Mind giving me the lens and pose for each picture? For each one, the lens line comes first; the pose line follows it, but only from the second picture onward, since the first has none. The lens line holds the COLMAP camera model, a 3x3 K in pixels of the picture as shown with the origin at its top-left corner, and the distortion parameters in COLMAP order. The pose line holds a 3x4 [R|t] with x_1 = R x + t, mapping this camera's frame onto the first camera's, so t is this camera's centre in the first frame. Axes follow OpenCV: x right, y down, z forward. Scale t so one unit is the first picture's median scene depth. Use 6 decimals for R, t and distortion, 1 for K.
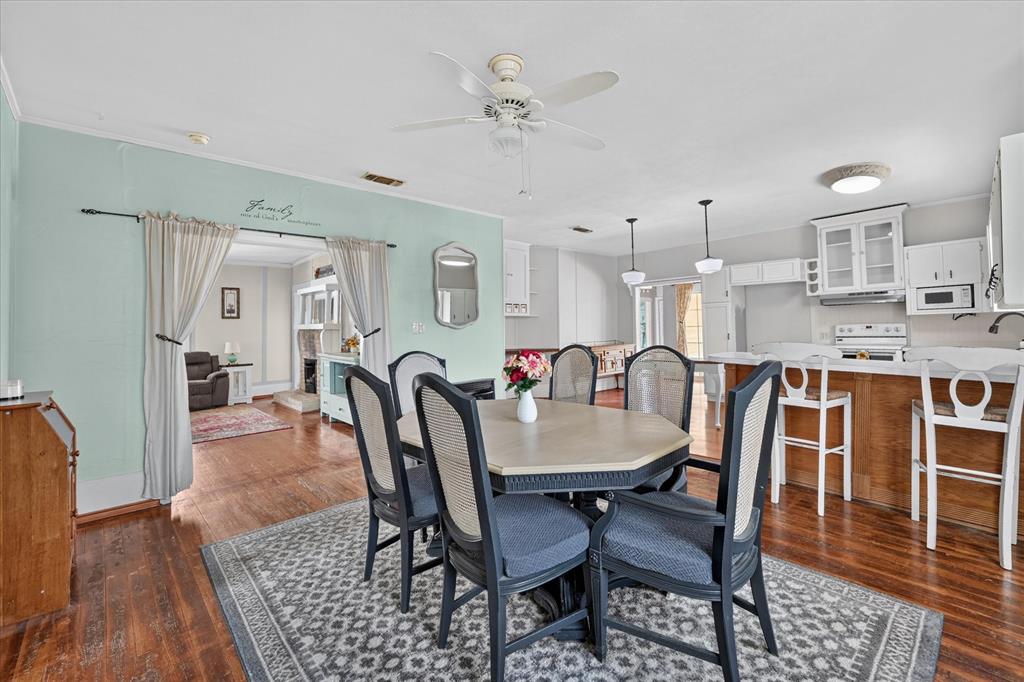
lens RADIAL K [[420.6, 0, 511.3], [0, 420.6, 323.0], [0, 0, 1]] dist [-0.019046, 0.000020]
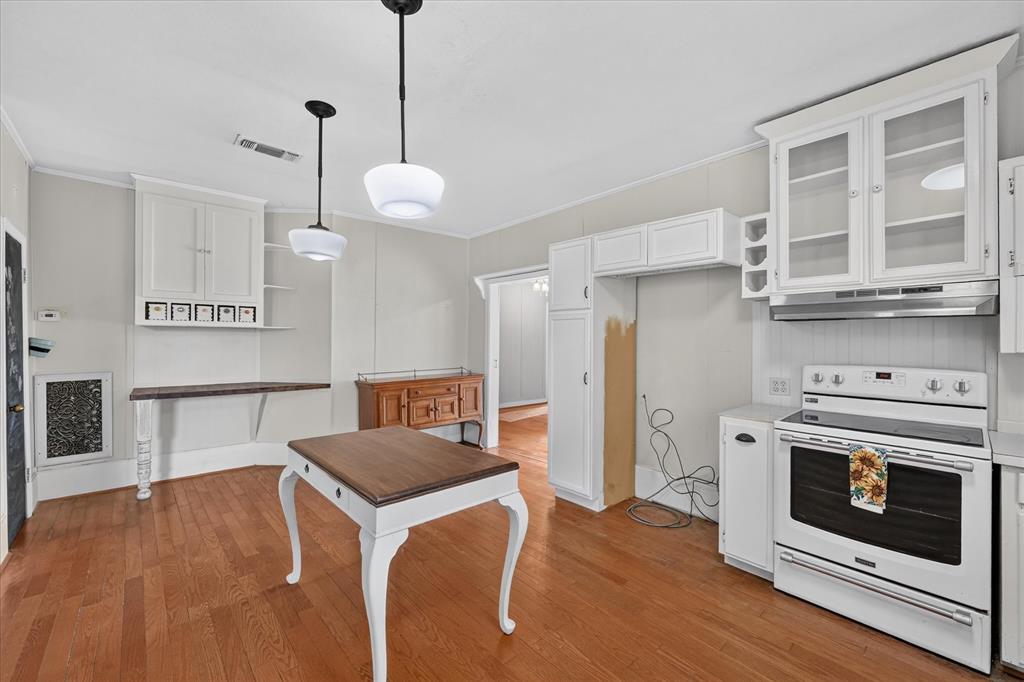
lens RADIAL K [[410.1, 0, 512.0], [0, 410.1, 341.0], [0, 0, 1]] dist [0.001682, 0.000120]
pose [[0.999679, 0.021873, -0.012765, 0.500883], [-0.021490, 0.999336, 0.029438, -0.028139], [0.013401, -0.029154, 0.999485, 0.591855]]
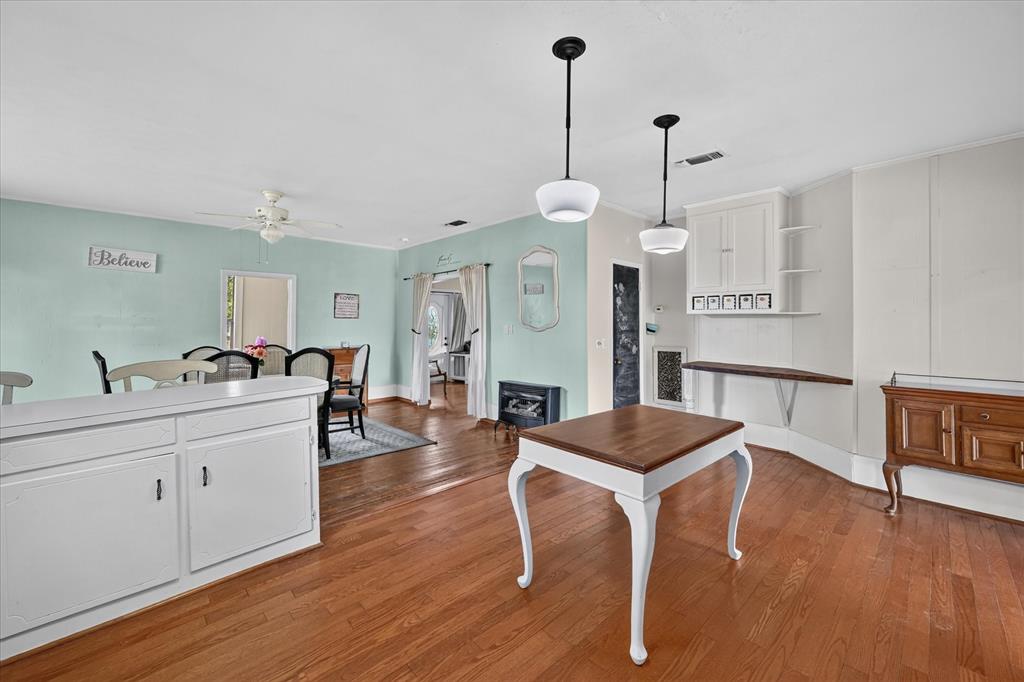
lens RADIAL K [[409.3, 0, 508.1], [0, 409.3, 323.8], [0, 0, 1]] dist [0.002277, 0.000075]
pose [[0.022008, 0.022833, -0.999497, 0.766060], [0.012485, 0.999655, 0.023111, -0.025568], [0.999680, -0.012987, 0.021715, 0.813575]]
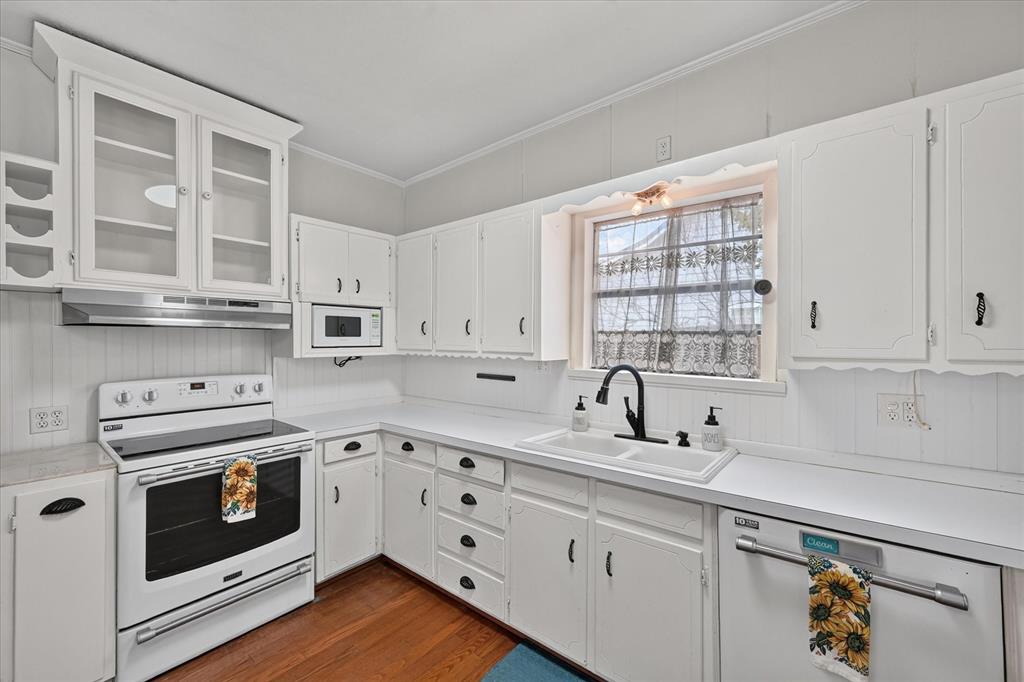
lens RADIAL K [[410.1, 0, 512.0], [0, 410.1, 341.0], [0, 0, 1]] dist [0.001682, 0.000120]
pose [[-0.152286, 0.022576, 0.988079, 0.422291], [-0.016978, 0.999532, -0.025455, -0.028438], [-0.988191, -0.020652, -0.151831, 0.760559]]
